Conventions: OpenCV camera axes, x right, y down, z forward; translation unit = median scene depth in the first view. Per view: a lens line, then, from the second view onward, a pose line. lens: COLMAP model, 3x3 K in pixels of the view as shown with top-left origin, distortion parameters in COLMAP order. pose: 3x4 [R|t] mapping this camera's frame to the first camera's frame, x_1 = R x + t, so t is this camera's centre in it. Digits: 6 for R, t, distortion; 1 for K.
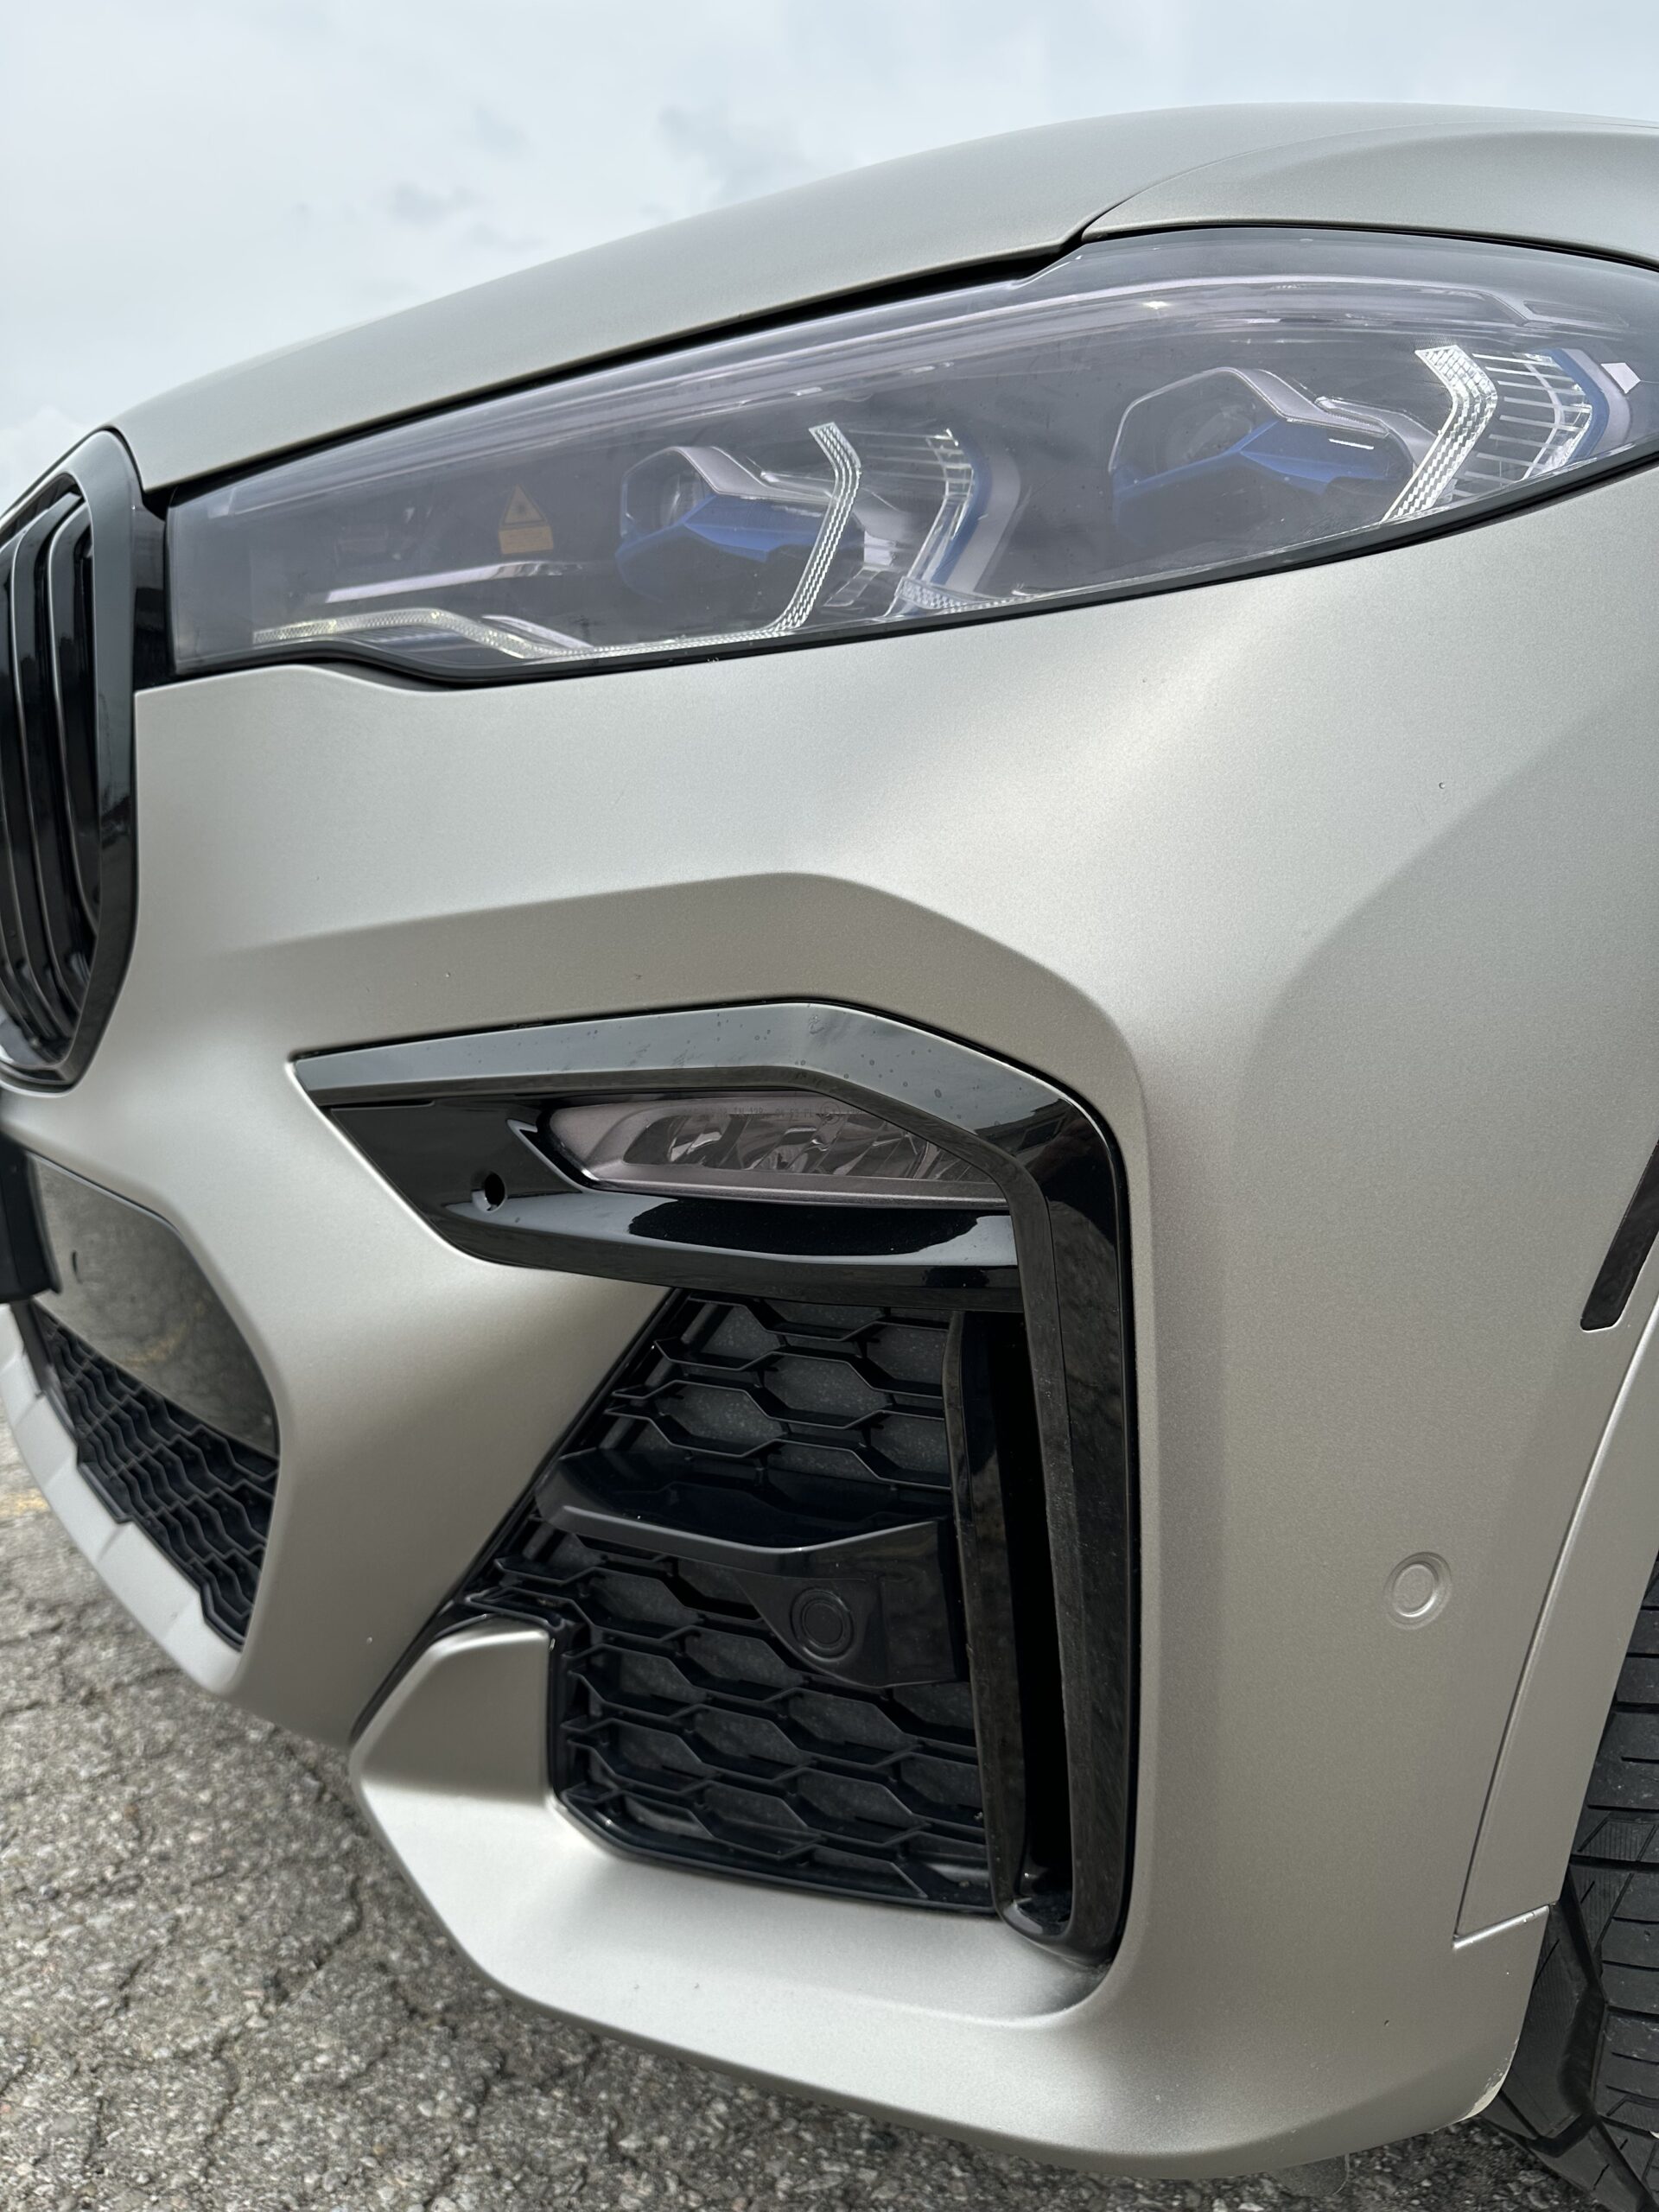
lens RADIAL K [[1541.7, 0, 856.7], [0, 1541.7, 1116.9], [0, 0, 1]] dist [0.013509, -0.023796]
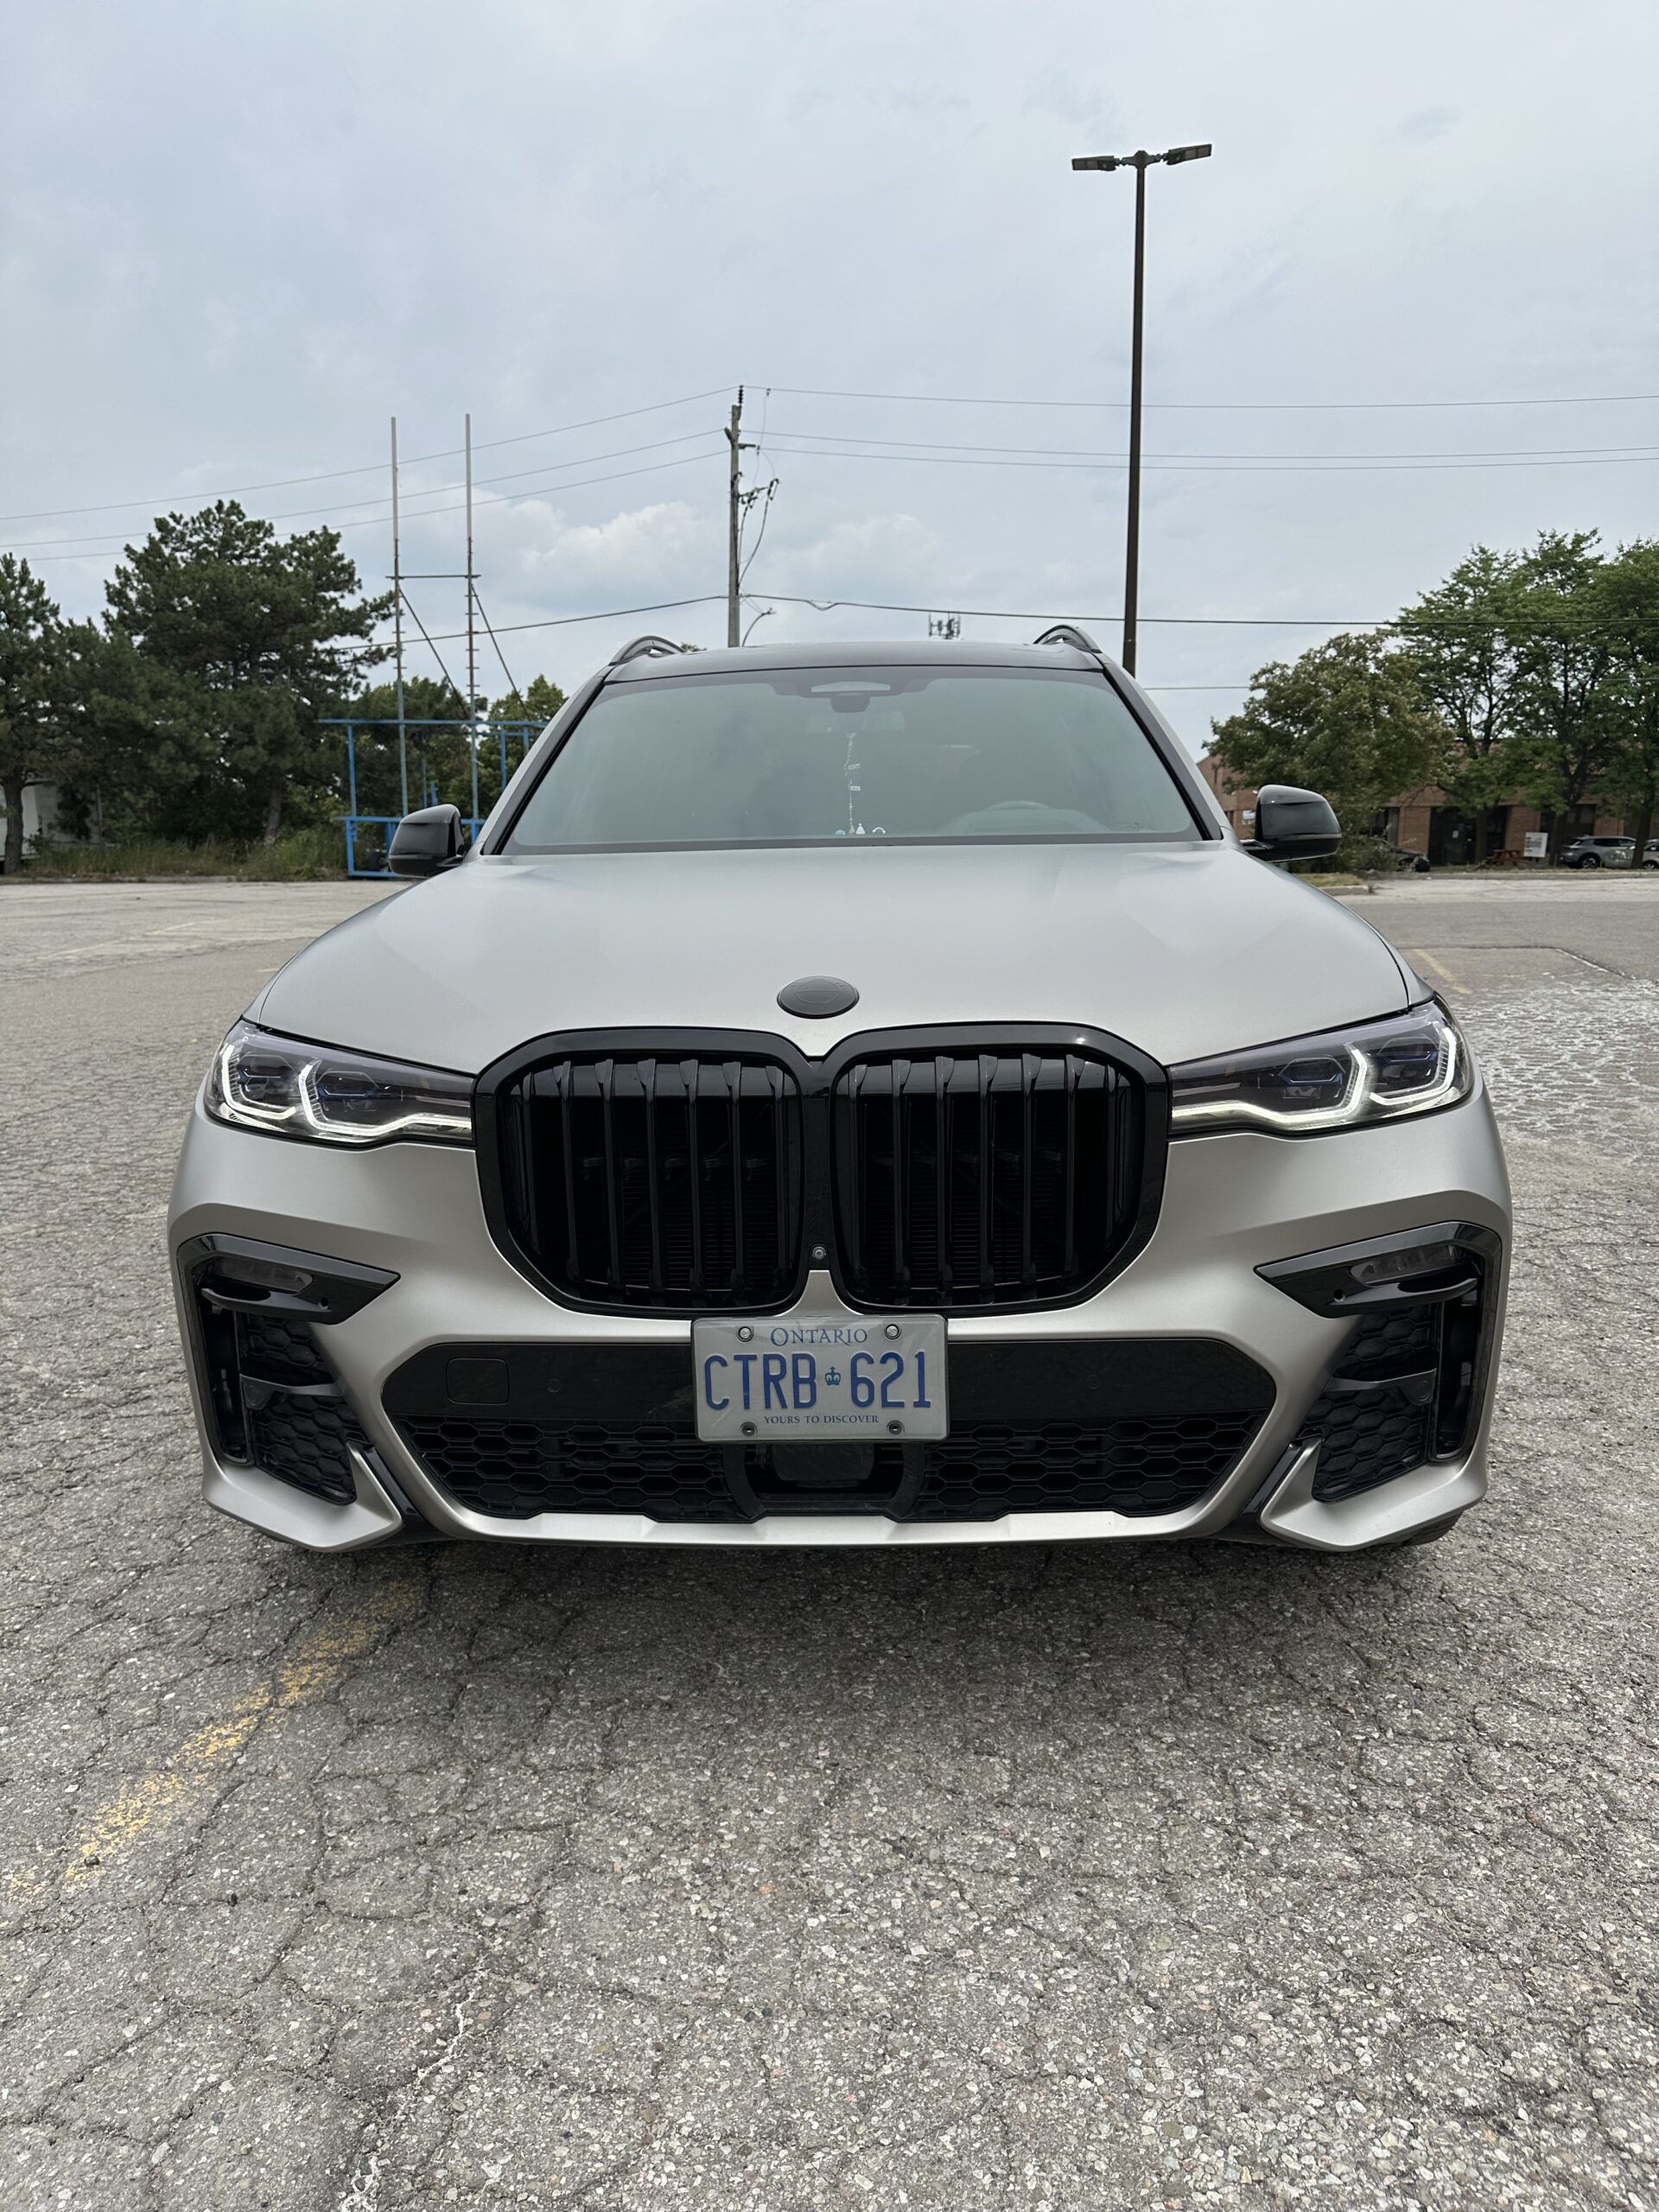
lens RADIAL K [[1554.4, 0, 837.4], [0, 1554.4, 1097.9], [0, 0, 1]] dist [0.005192, -0.016882]
pose [[0.597875, -0.122823, 0.792124, -2.136767], [0.119352, 0.990816, 0.063548, -0.436382], [-0.792654, 0.056548, 0.607044, -0.092381]]
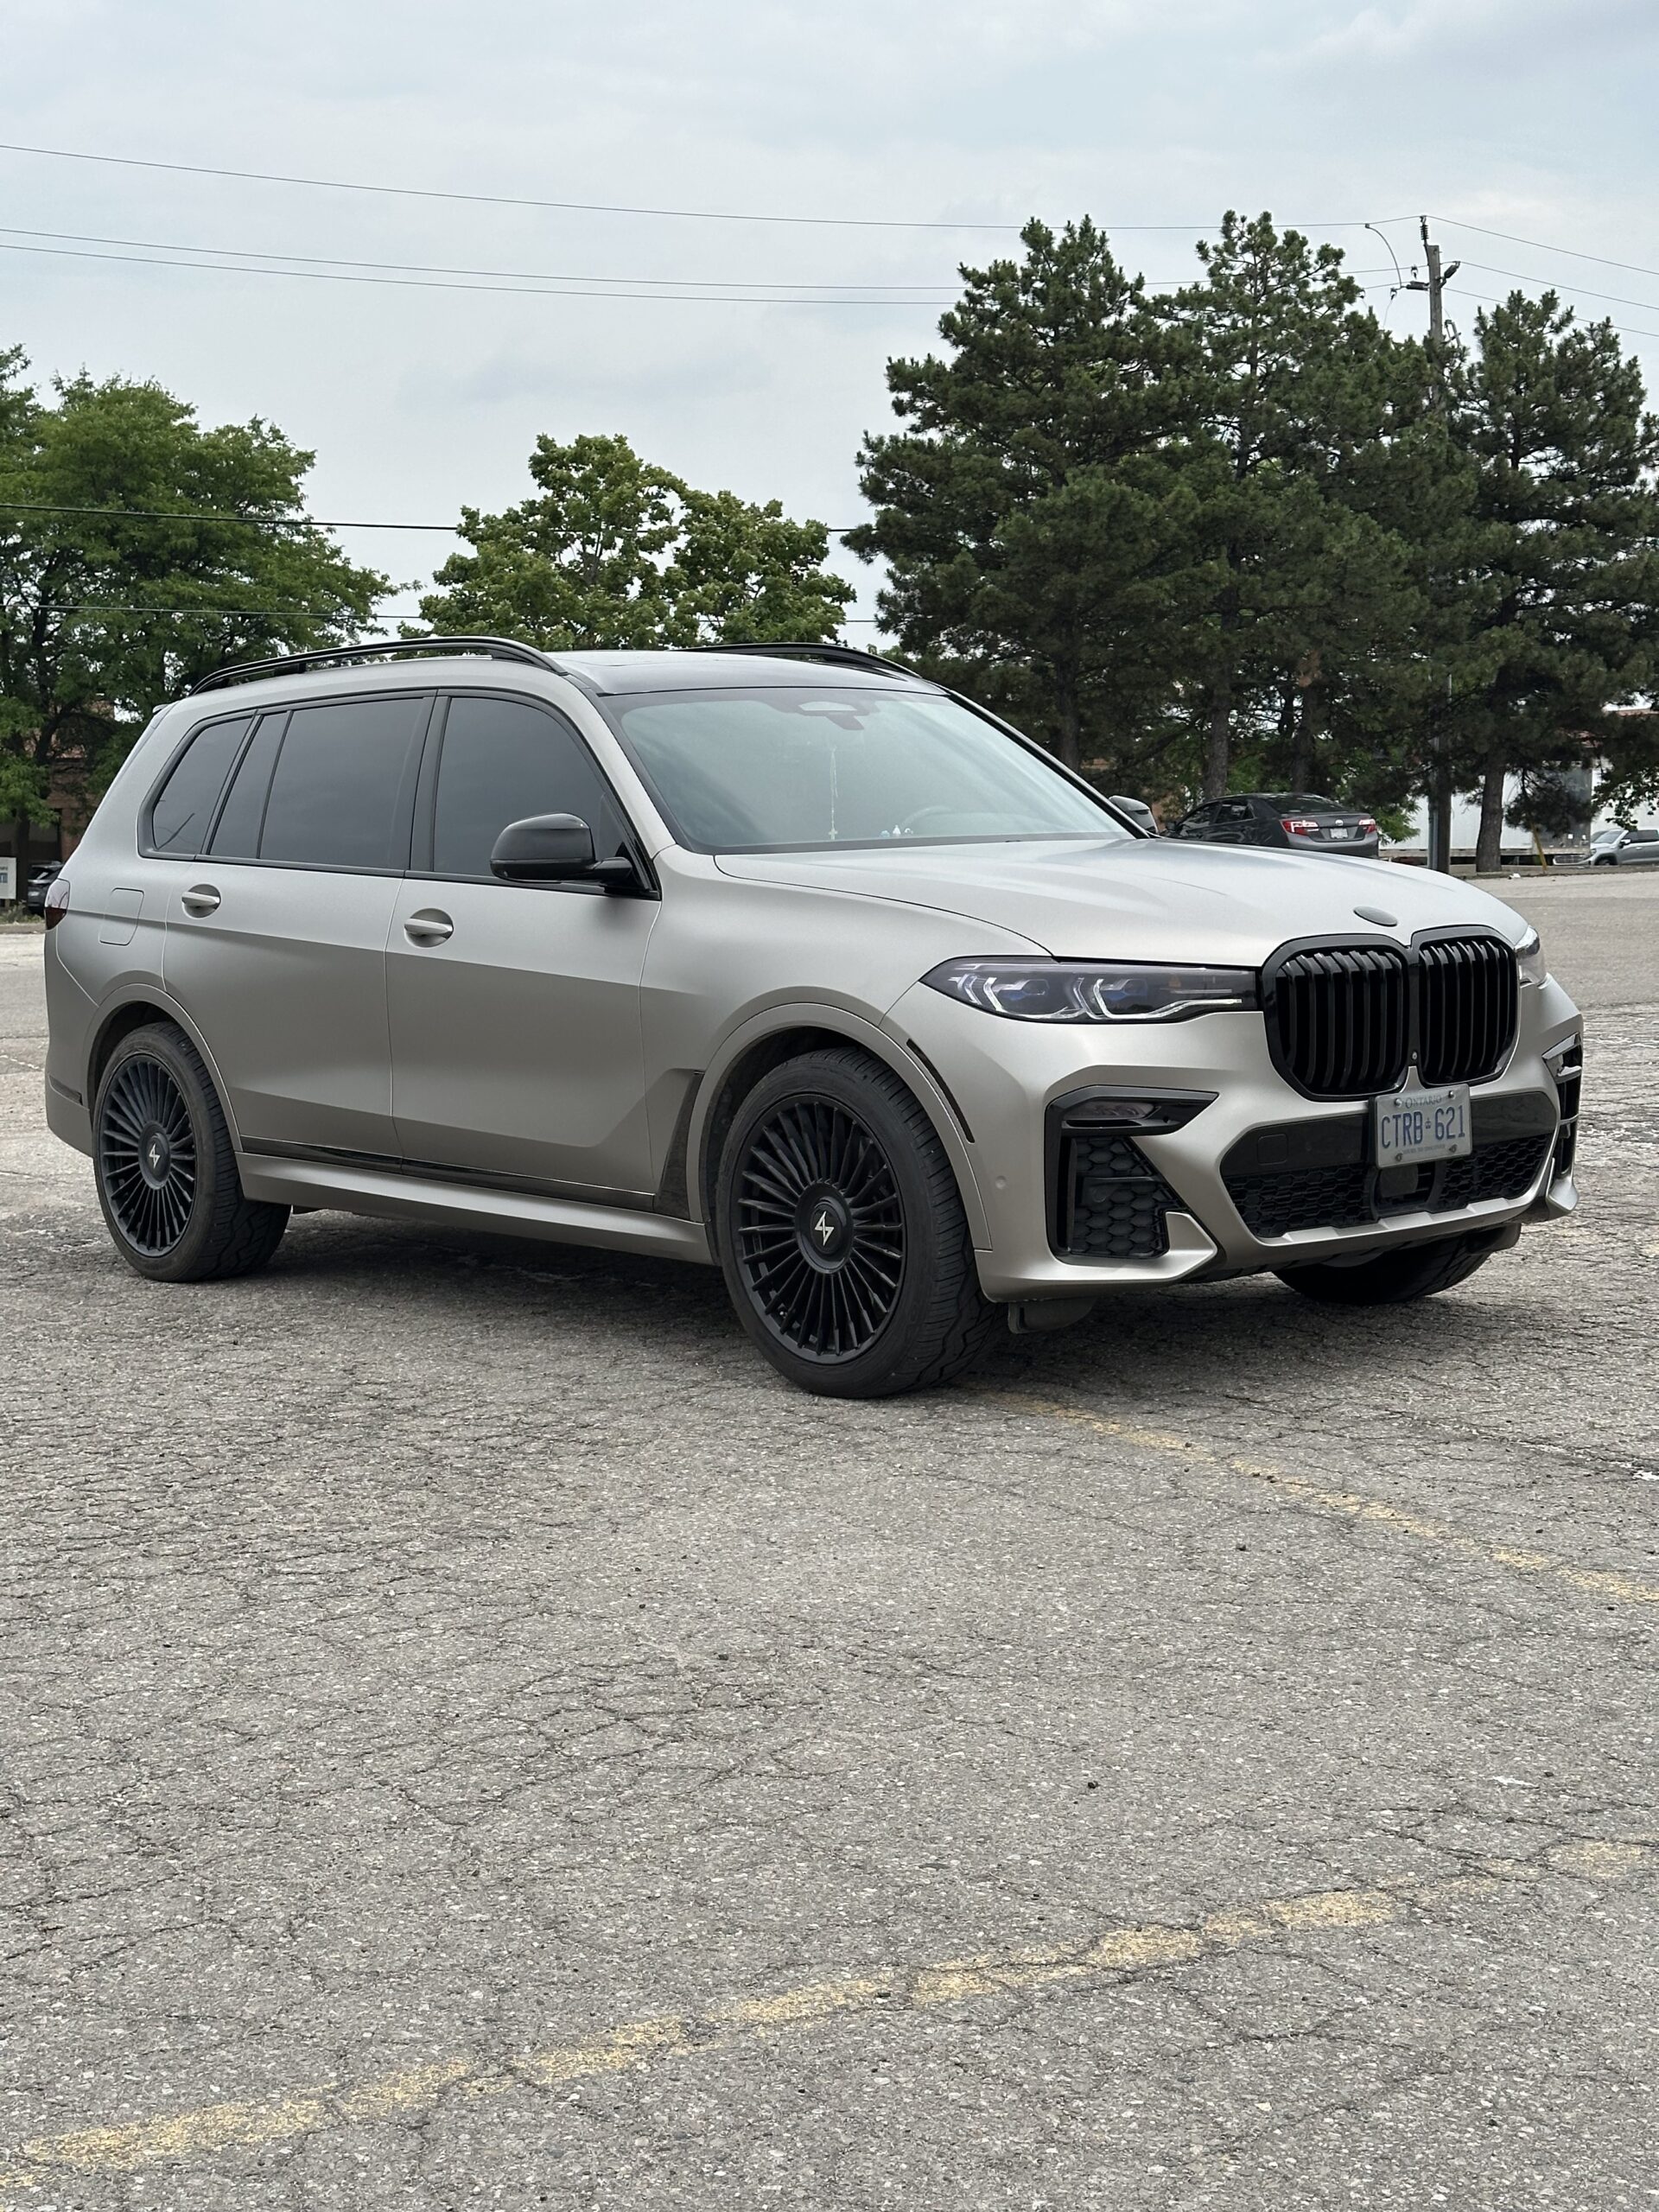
lens RADIAL K [[2957.1, 0, 821.5], [0, 2957.1, 1135.3], [0, 0, 1]] dist [0.148159, -0.034050]
pose [[-0.087675, -0.081901, 0.992777, -7.252760], [0.169503, 0.980854, 0.095887, -0.827729], [-0.981622, 0.176686, -0.072114, 2.958076]]
